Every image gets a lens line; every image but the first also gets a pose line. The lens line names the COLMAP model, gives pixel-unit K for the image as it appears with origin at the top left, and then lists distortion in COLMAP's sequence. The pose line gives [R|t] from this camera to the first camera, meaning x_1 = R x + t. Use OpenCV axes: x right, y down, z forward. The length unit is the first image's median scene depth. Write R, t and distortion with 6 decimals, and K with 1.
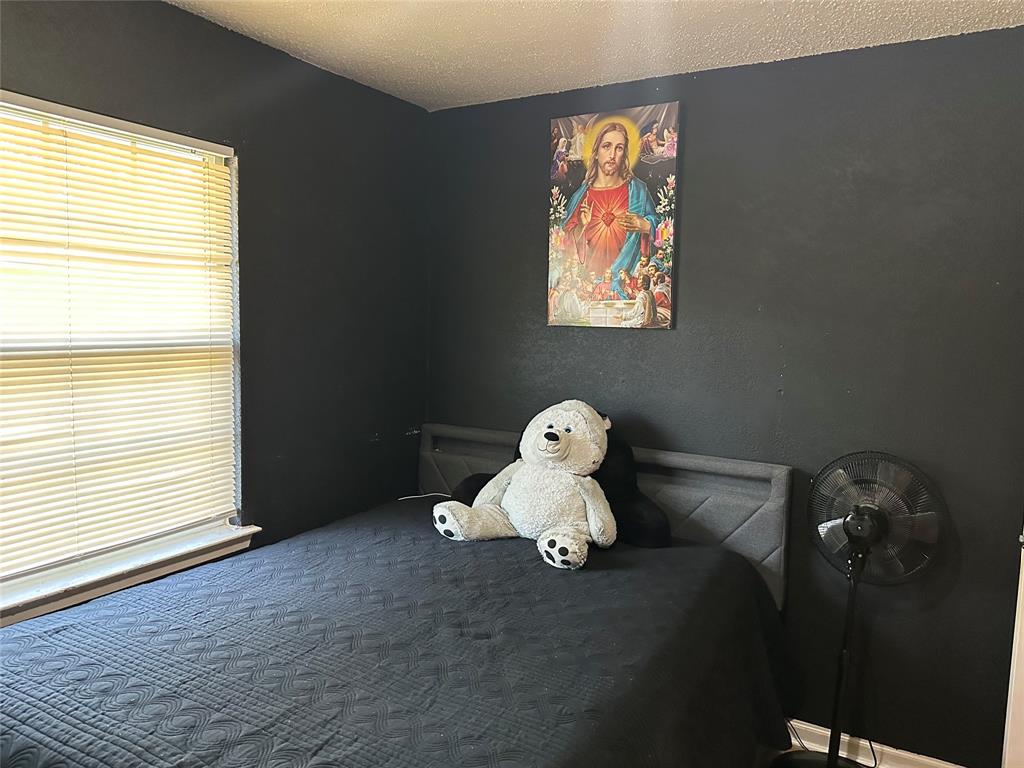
lens RADIAL K [[708.3, 0, 518.1], [0, 708.3, 379.2], [0, 0, 1]] dist [0.107107, -0.146000]
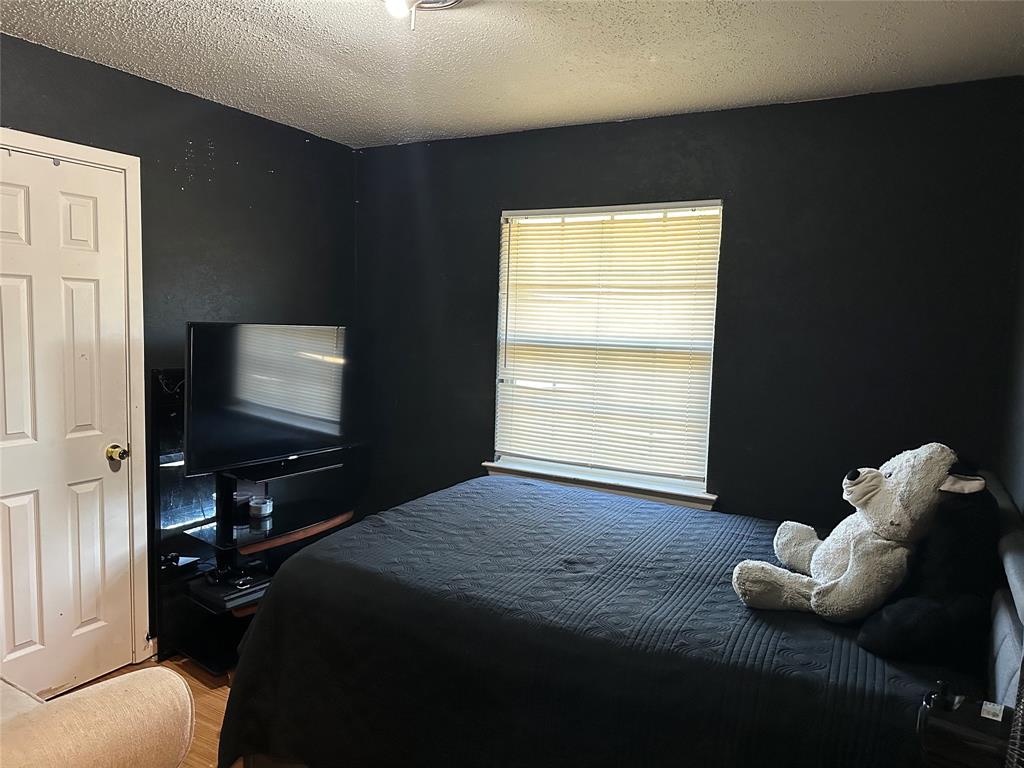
lens RADIAL K [[708.3, 0, 518.1], [0, 708.3, 379.2], [0, 0, 1]] dist [0.107107, -0.146000]
pose [[0.043531, 0.065769, -0.996885, 0.910428], [-0.119206, 0.991044, 0.060179, -0.033711], [0.991915, 0.116215, 0.050982, 0.605098]]
